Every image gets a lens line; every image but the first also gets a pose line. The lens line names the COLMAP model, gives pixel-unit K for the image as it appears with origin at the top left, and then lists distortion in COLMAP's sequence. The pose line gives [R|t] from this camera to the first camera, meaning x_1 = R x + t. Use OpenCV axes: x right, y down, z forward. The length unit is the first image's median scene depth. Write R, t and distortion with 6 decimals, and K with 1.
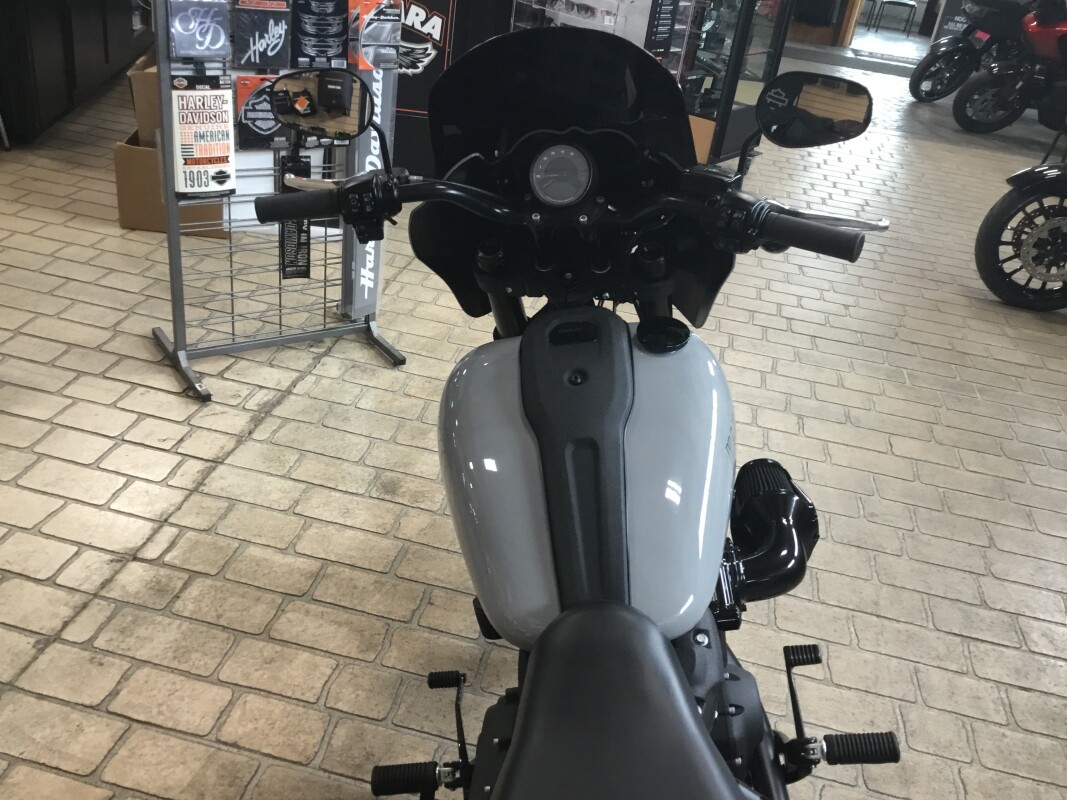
lens RADIAL K [[981.7, 0, 529.9], [0, 981.7, 402.8], [0, 0, 1]] dist [0.011943, 0.000000]
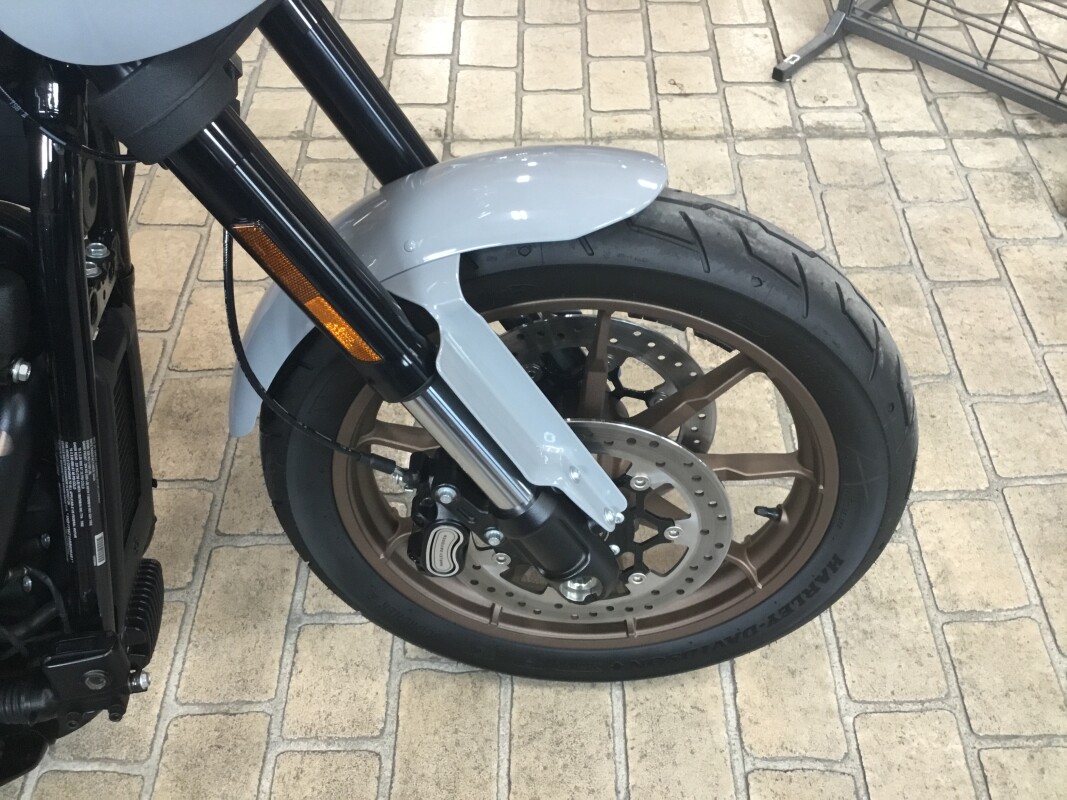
lens RADIAL K [[981.7, 0, 525.1], [0, 981.7, 406.1], [0, 0, 1]] dist [0.011943, 0.000000]
pose [[0.185916, 0.670838, -0.717922, 0.336510], [-0.438268, 0.710566, 0.550470, -0.155648], [0.879407, 0.212301, 0.426112, 0.602849]]
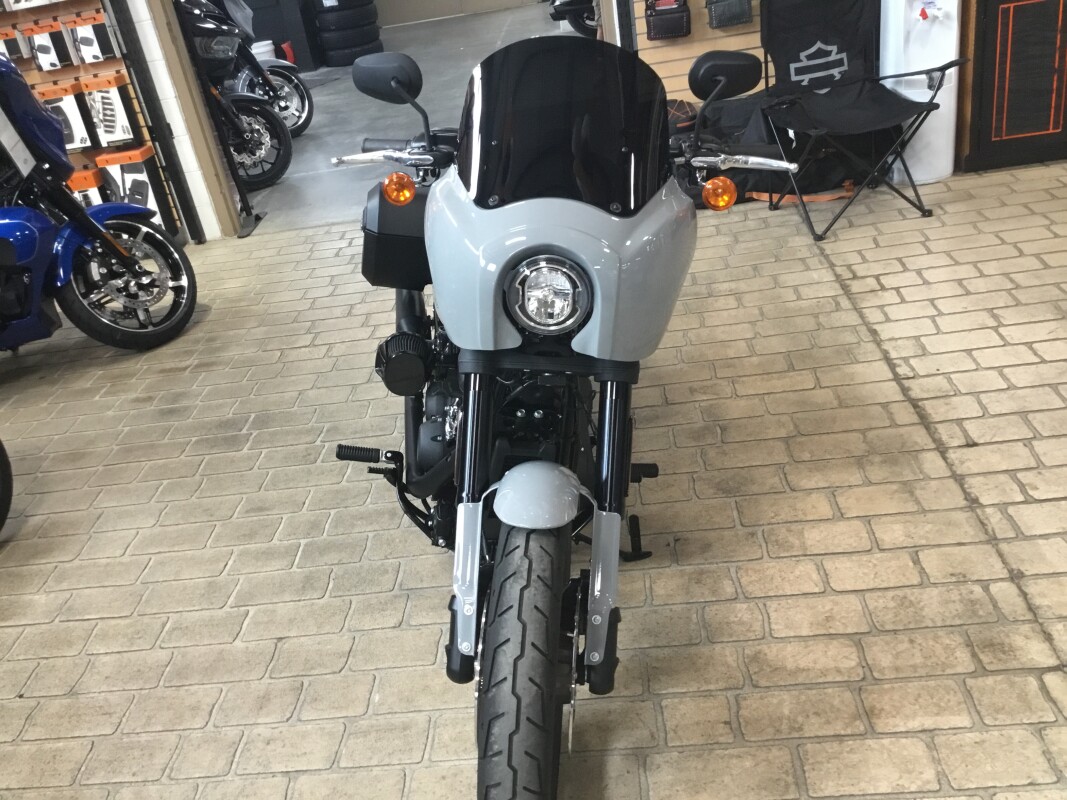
lens RADIAL K [[981.7, 0, 535.4], [0, 981.7, 398.9], [0, 0, 1]] dist [0.011943, 0.000000]
pose [[-0.988670, 0.084547, -0.124028, 0.128801], [-0.054493, 0.567745, 0.821399, -0.563399], [0.139862, 0.818852, -0.556705, 1.015316]]
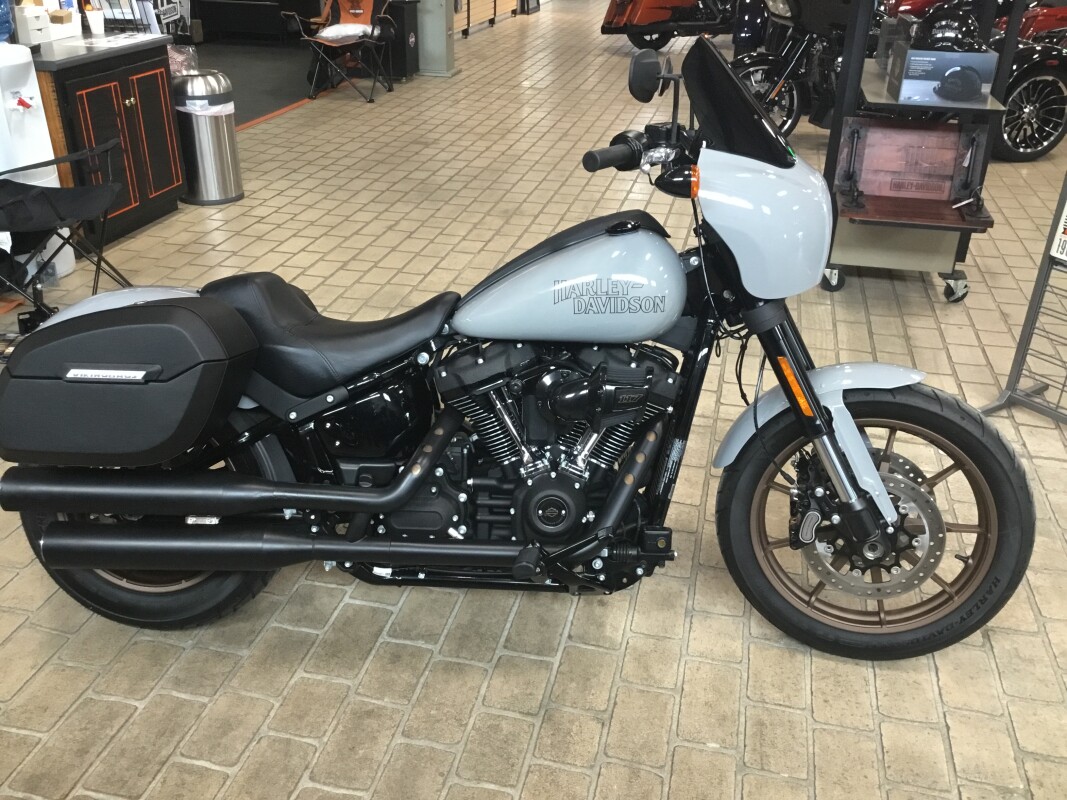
lens RADIAL K [[981.7, 0, 533.0], [0, 981.7, 397.3], [0, 0, 1]] dist [0.011943, 0.000000]
pose [[-0.027277, 0.329807, -0.943654, 0.837608], [-0.505559, 0.809825, 0.297647, -0.119402], [0.862361, 0.485191, 0.144647, 0.377890]]
